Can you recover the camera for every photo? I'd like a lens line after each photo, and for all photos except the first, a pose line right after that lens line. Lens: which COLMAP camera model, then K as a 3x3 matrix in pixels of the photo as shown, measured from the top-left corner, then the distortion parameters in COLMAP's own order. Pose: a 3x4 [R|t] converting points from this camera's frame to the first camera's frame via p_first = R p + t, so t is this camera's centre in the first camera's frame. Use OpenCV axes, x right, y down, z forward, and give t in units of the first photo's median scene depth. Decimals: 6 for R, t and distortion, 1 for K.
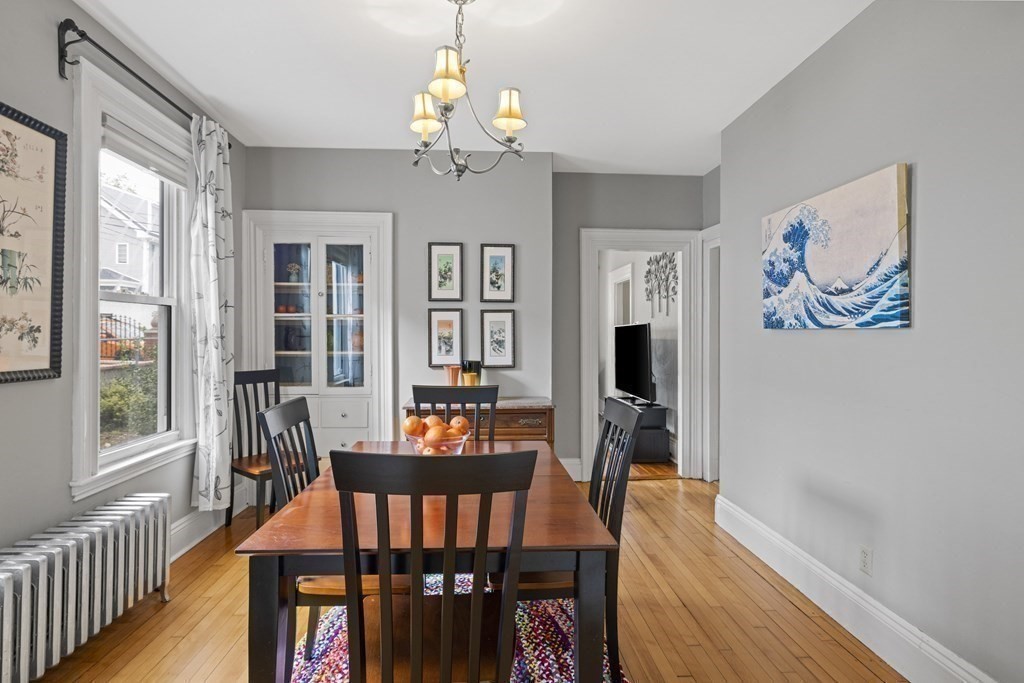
lens RADIAL K [[522.1, 0, 512.0], [0, 522.1, 341.5], [0, 0, 1]] dist [0.000662, 0.000069]
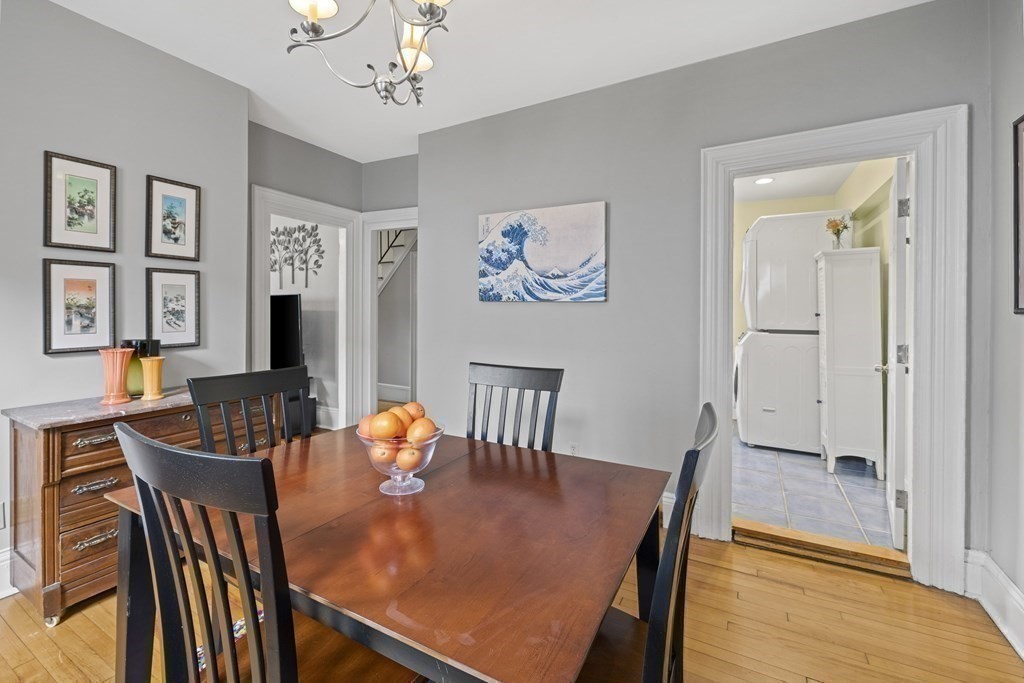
lens RADIAL K [[440.4, 0, 509.3], [0, 440.4, 311.4], [0, 0, 1]] dist [-0.000350, -0.000006]
pose [[0.538608, -0.000893, 0.842556, -0.415690], [0.006141, 0.999977, -0.002866, 0.005159], [-0.842534, 0.006718, 0.538601, 0.363964]]
